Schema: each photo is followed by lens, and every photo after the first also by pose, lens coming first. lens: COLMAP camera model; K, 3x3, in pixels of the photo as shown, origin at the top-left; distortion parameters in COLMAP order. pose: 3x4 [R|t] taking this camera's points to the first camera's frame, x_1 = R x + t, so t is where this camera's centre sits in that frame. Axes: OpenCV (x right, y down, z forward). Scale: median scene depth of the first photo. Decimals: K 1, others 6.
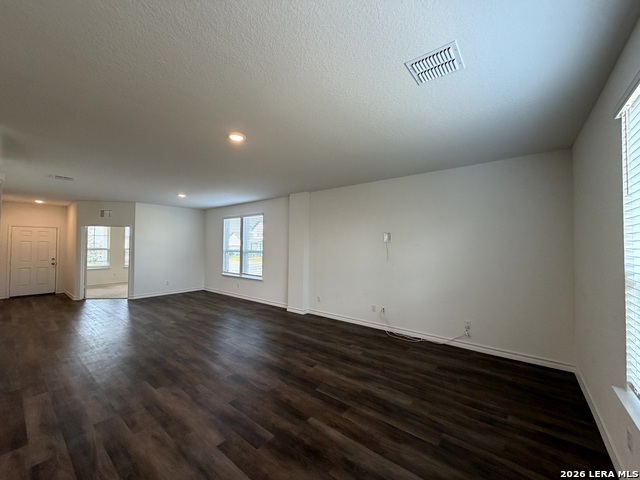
lens RADIAL K [[255.5, 0, 320.0], [0, 255.5, 240.0], [0, 0, 1]] dist [-0.000578, 0.000271]
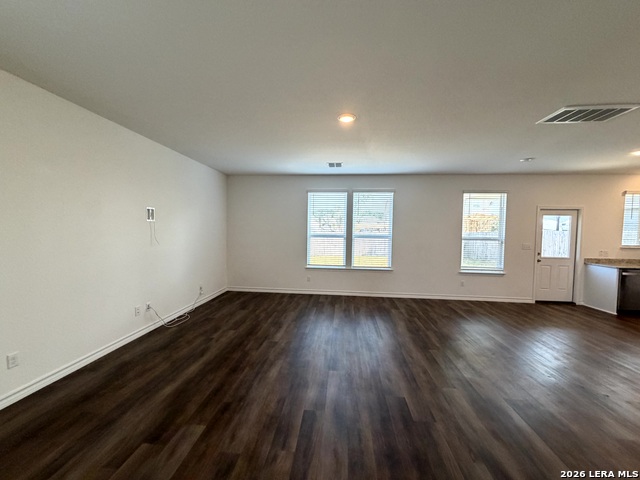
lens RADIAL K [[255.5, 0, 320.0], [0, 255.5, 240.0], [0, 0, 1]] dist [-0.000578, 0.000271]
pose [[-0.550902, -0.048929, 0.833135, -0.657774], [-0.037906, 0.998717, 0.033589, 0.022110], [-0.833709, -0.013076, -0.552049, 0.960864]]
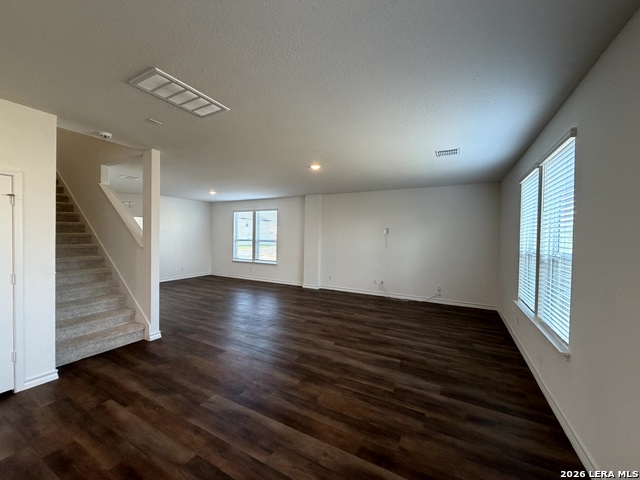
lens RADIAL K [[255.5, 0, 320.0], [0, 255.5, 240.0], [0, 0, 1]] dist [-0.000578, 0.000271]
pose [[0.983795, 0.007169, 0.179156, -0.339358], [-0.014362, 0.999141, 0.038881, -0.012581], [-0.178723, -0.040824, 0.983052, -0.320496]]
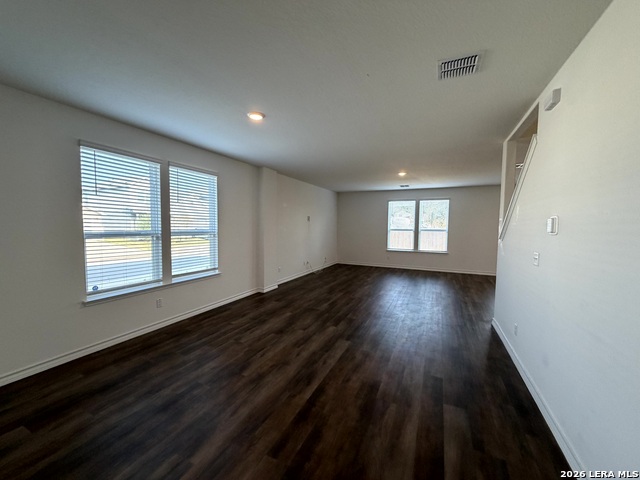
lens RADIAL K [[255.5, 0, 320.0], [0, 255.5, 240.0], [0, 0, 1]] dist [-0.000578, 0.000271]
pose [[-0.233912, -0.064749, 0.970099, -1.333794], [-0.032674, 0.997740, 0.058715, 0.026138], [-0.971709, -0.017963, -0.235498, 1.270391]]
